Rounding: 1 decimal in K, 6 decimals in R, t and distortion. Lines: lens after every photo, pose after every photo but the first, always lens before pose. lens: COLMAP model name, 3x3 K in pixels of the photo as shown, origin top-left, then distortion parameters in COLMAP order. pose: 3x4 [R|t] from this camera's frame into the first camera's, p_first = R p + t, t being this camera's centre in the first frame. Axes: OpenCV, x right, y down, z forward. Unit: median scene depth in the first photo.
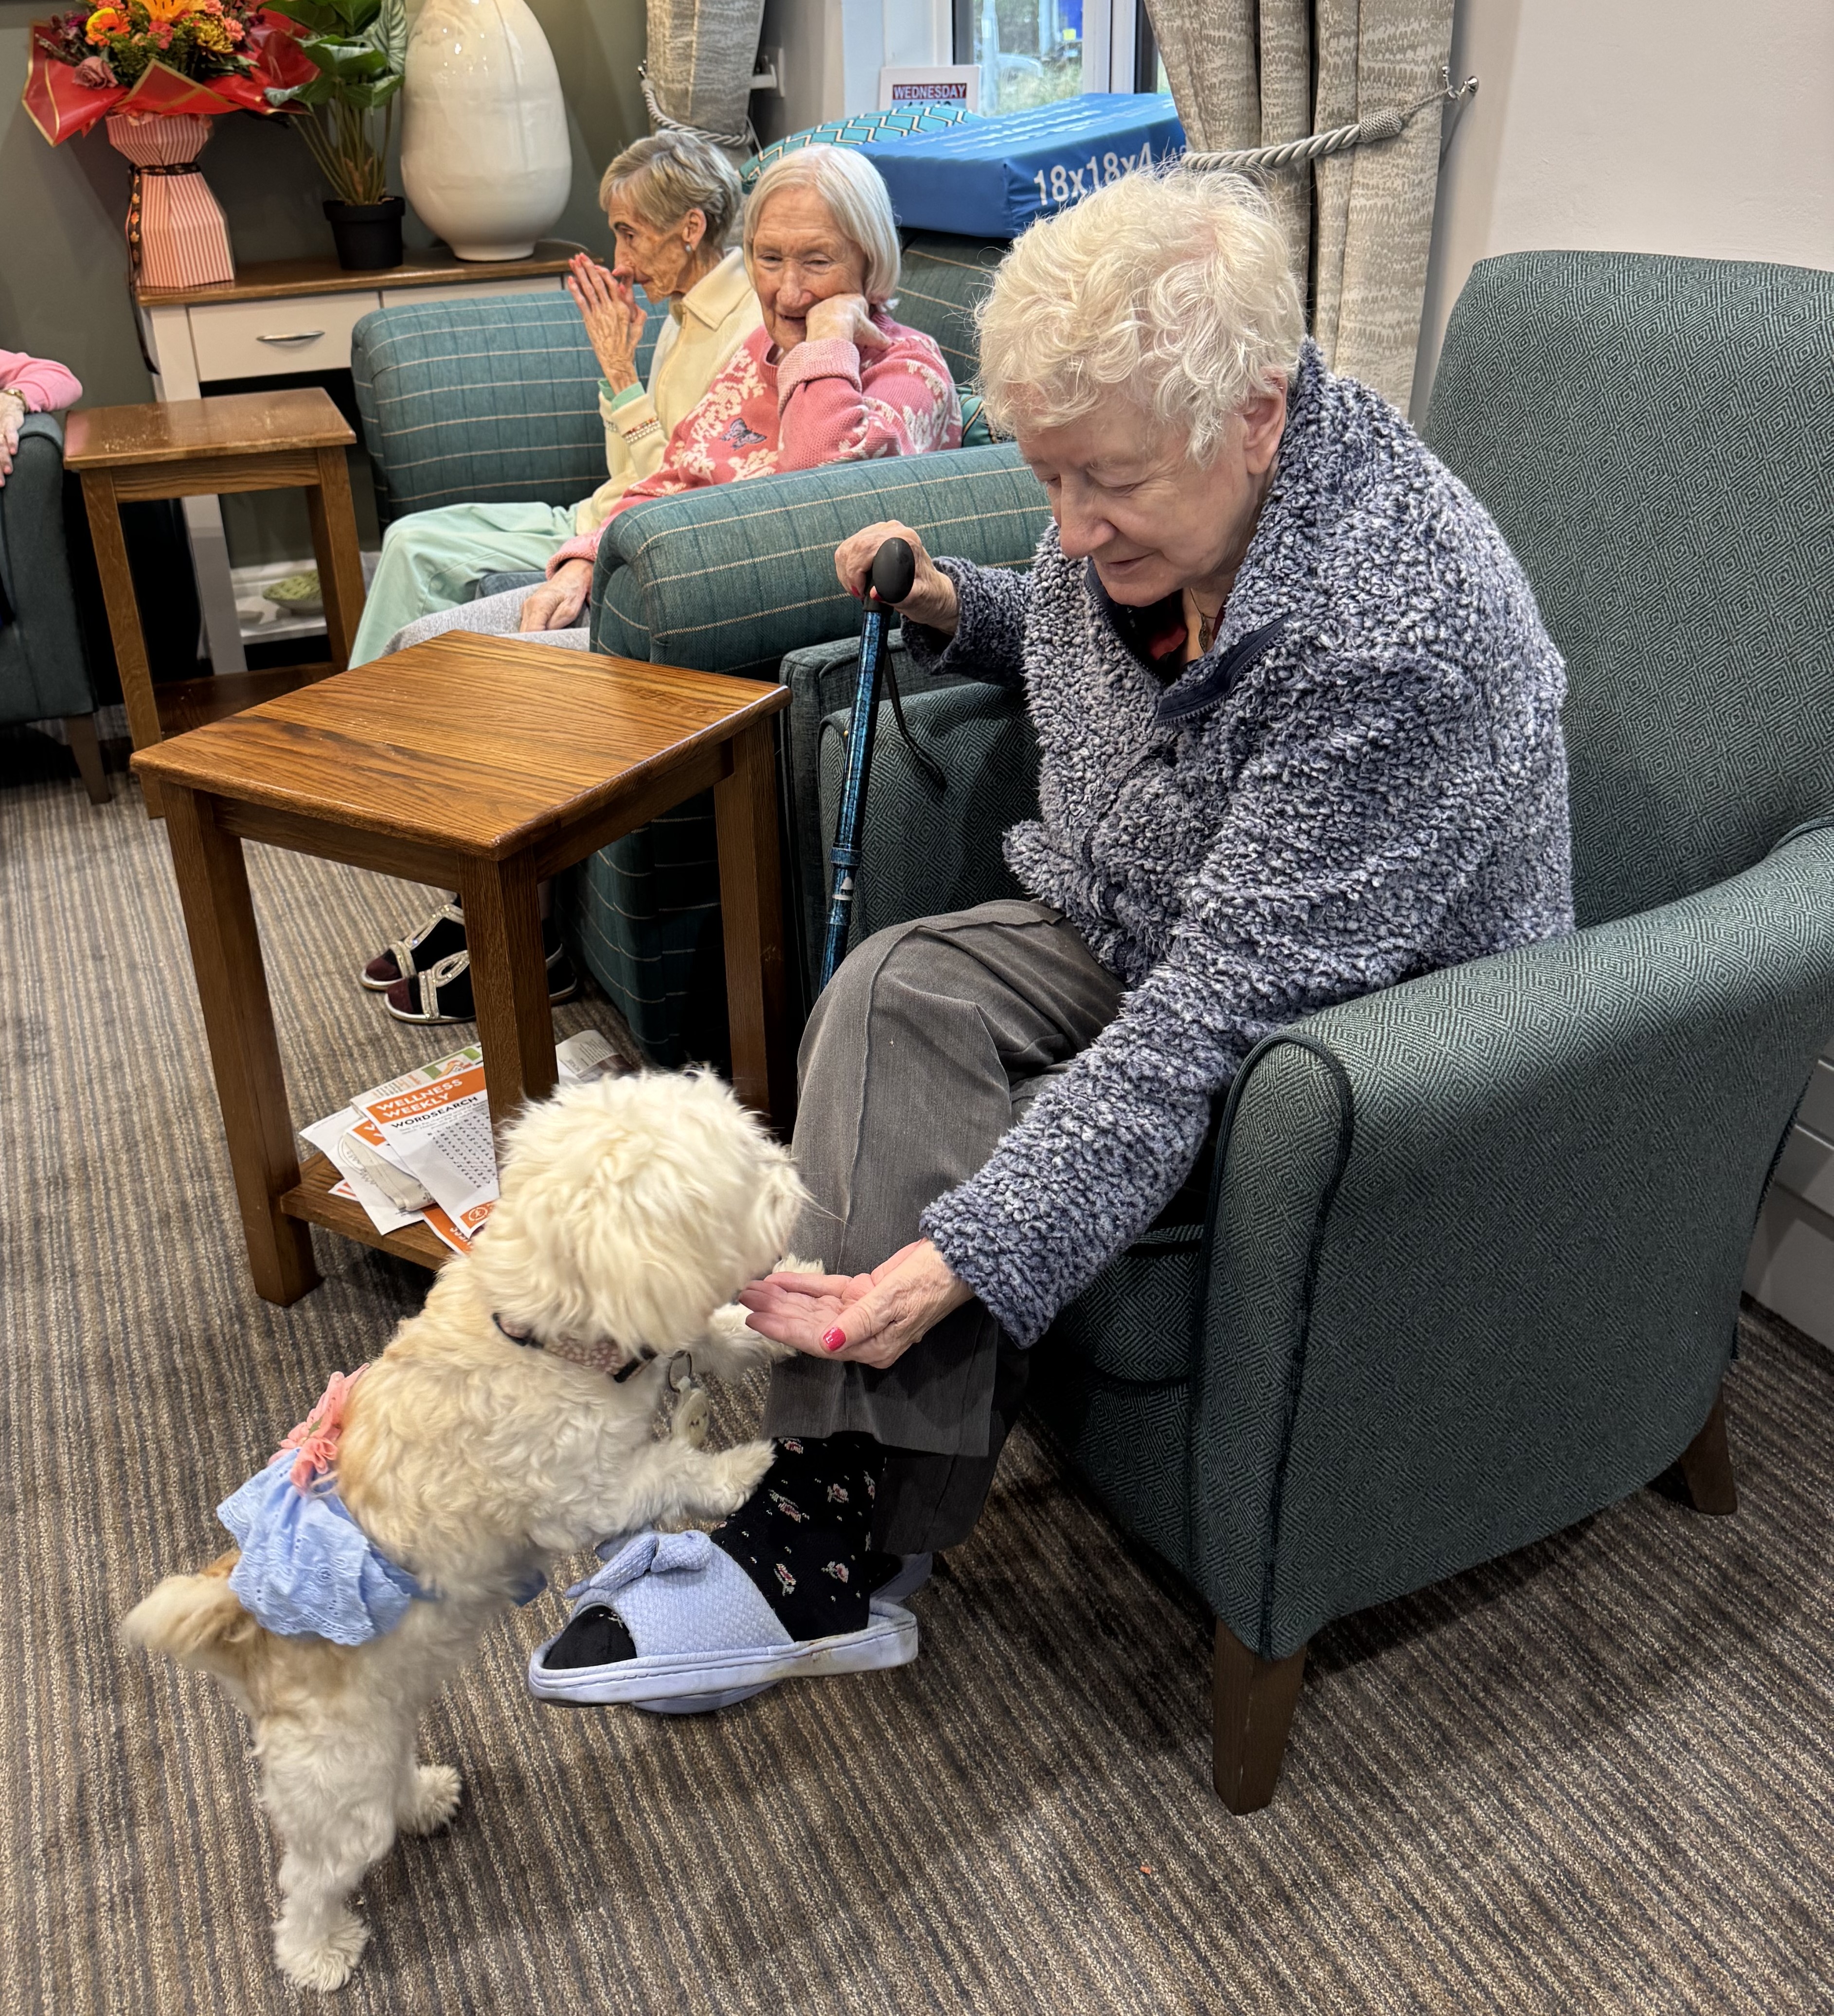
lens RADIAL K [[2019.5, 0, 913.9], [0, 2019.5, 1005.5], [0, 0, 1]] dist [0.033065, 0.000000]
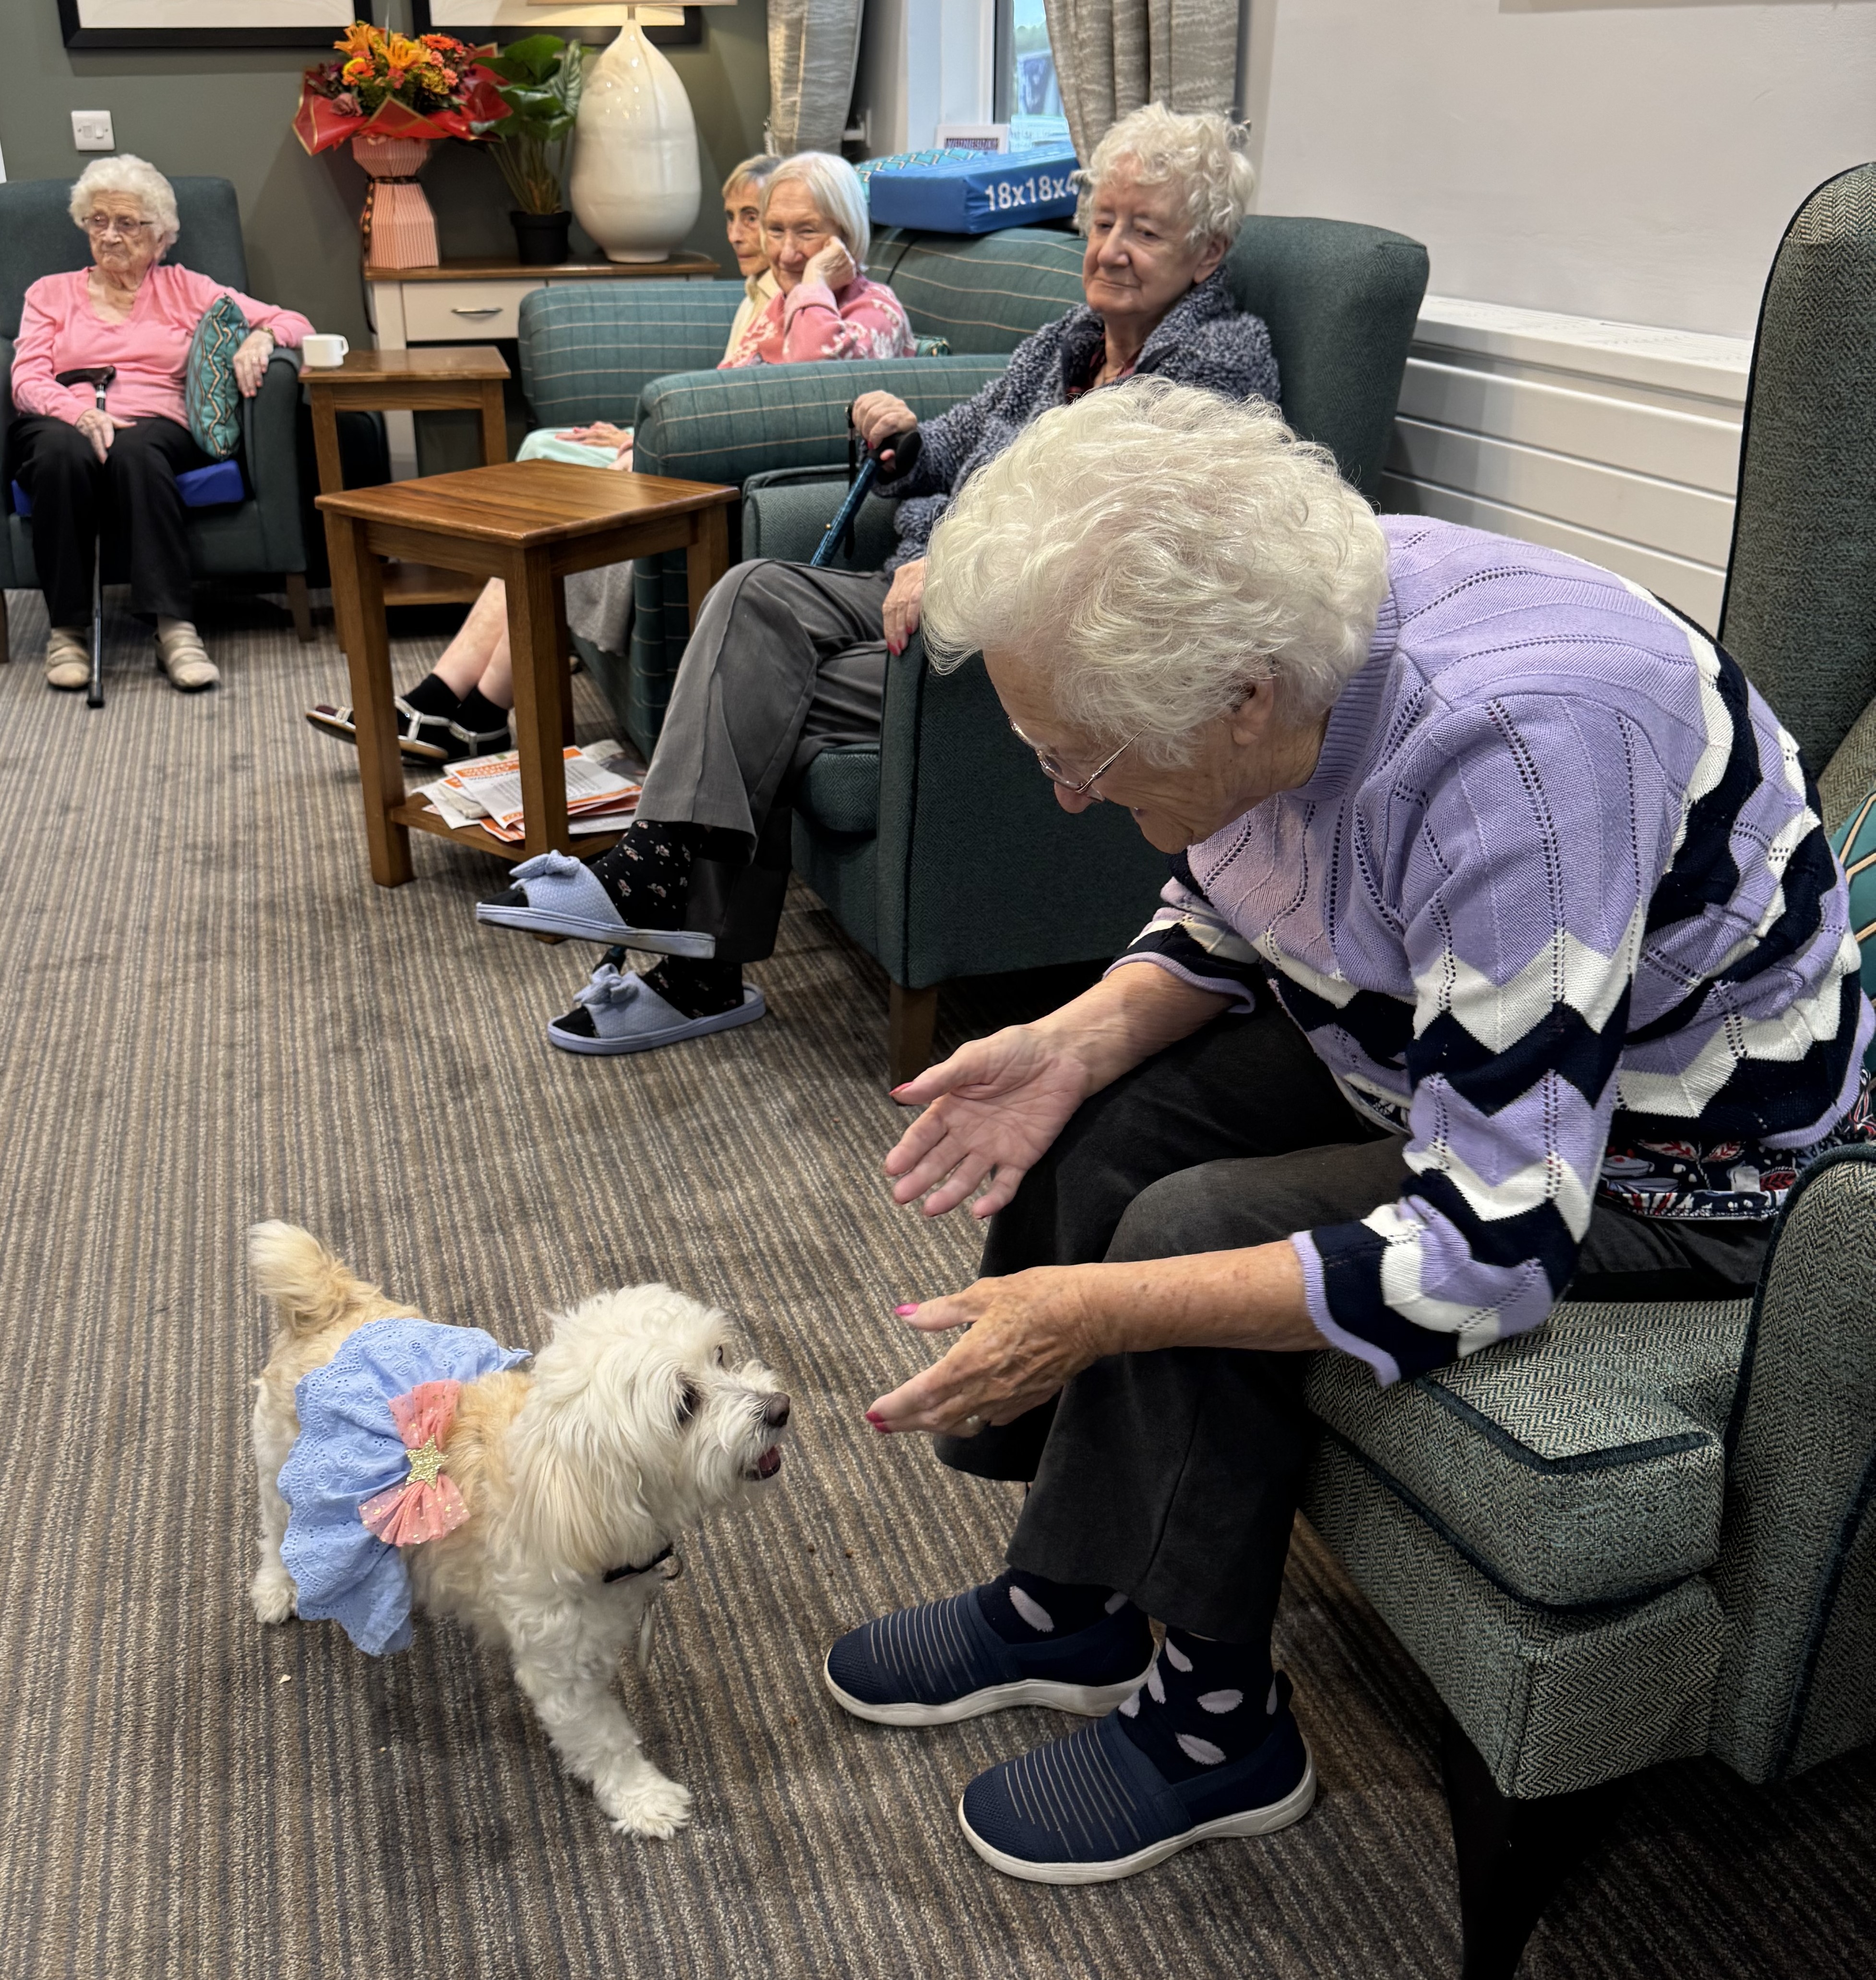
lens RADIAL K [[1996.1, 0, 939.1], [0, 1996.1, 991.6], [0, 0, 1]] dist [0.065257, 0.000000]
pose [[0.994607, 0.067006, -0.079168, 0.130655], [-0.070648, 0.996524, -0.044135, 0.154679], [0.075935, 0.049490, 0.995884, -0.269299]]
